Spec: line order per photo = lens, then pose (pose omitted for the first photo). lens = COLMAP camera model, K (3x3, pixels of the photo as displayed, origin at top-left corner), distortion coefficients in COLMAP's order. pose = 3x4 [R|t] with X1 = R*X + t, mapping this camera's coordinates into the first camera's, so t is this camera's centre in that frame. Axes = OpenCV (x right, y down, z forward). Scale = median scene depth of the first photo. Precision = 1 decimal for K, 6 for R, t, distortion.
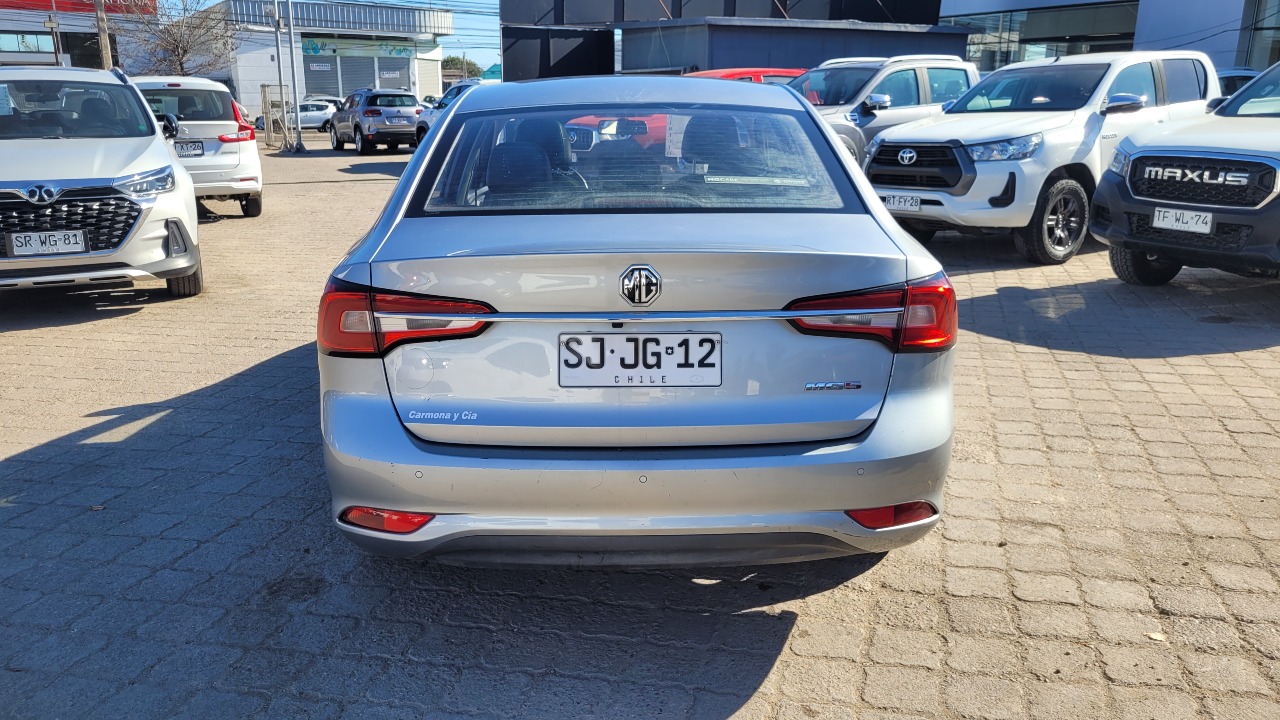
lens RADIAL K [[958.1, 0, 640.0], [0, 958.1, 360.0], [0, 0, 1]] dist [0.006184, 0.001779]
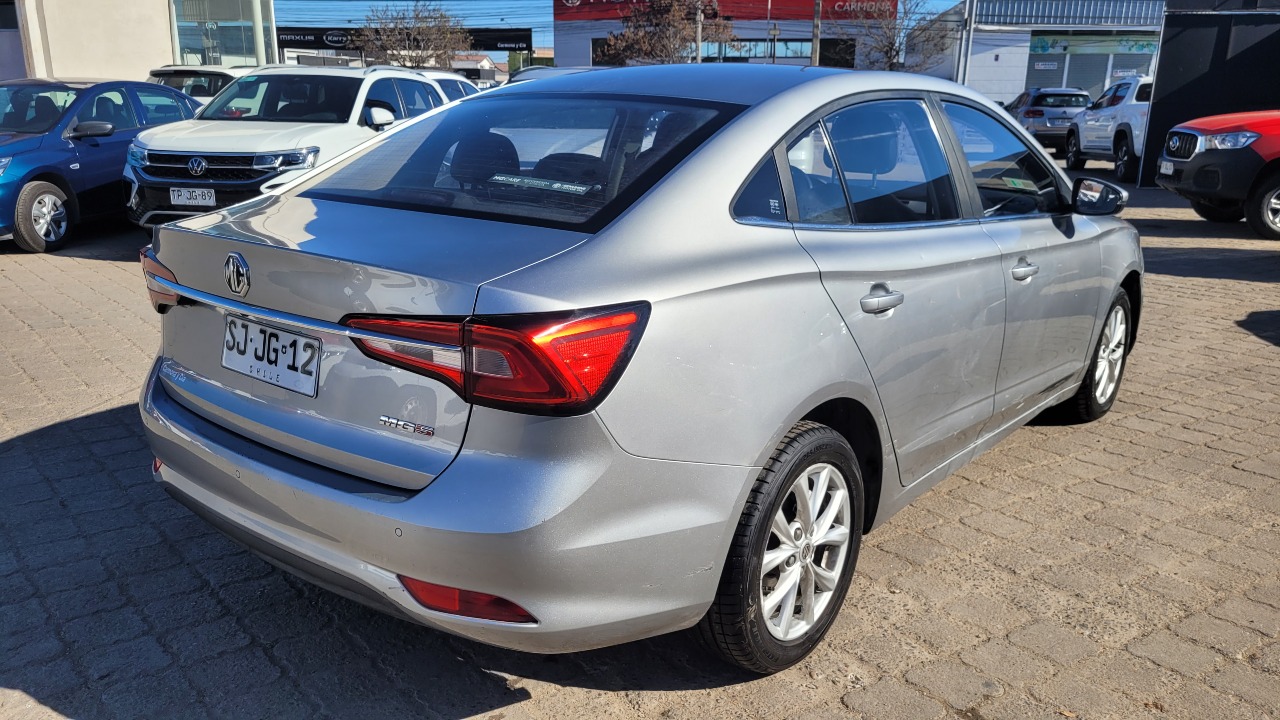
lens RADIAL K [[961.8, 0, 633.8], [0, 961.8, 376.2], [0, 0, 1]] dist [0.003415, -0.001342]
pose [[0.767145, 0.184583, -0.614343, 0.876528], [-0.175619, 0.981550, 0.075612, -0.115260], [0.616965, 0.049885, 0.785408, 0.471392]]
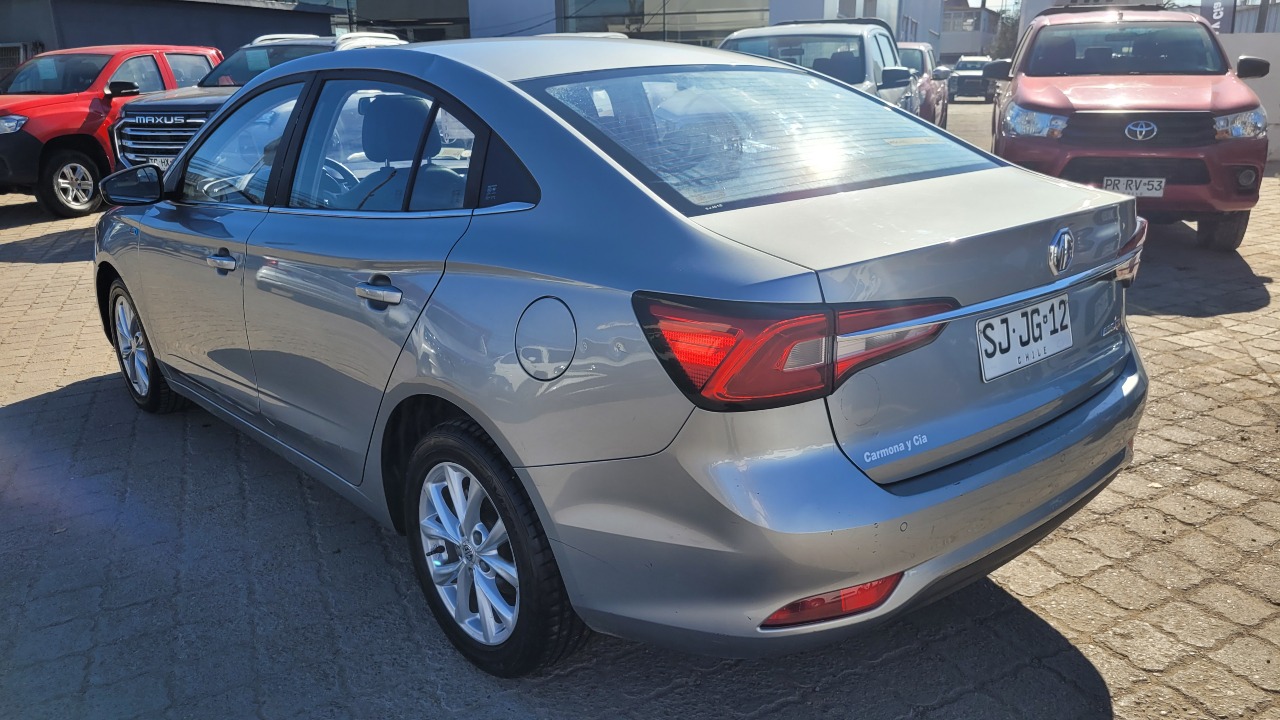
lens RADIAL K [[934.5, 0, 644.2], [0, 934.5, 361.0], [0, 0, 1]] dist [0.056313, -0.065010]
pose [[0.760778, -0.197705, 0.618167, -0.844415], [0.184726, 0.979039, 0.085779, -0.121021], [-0.622168, 0.048933, 0.781353, 0.524705]]
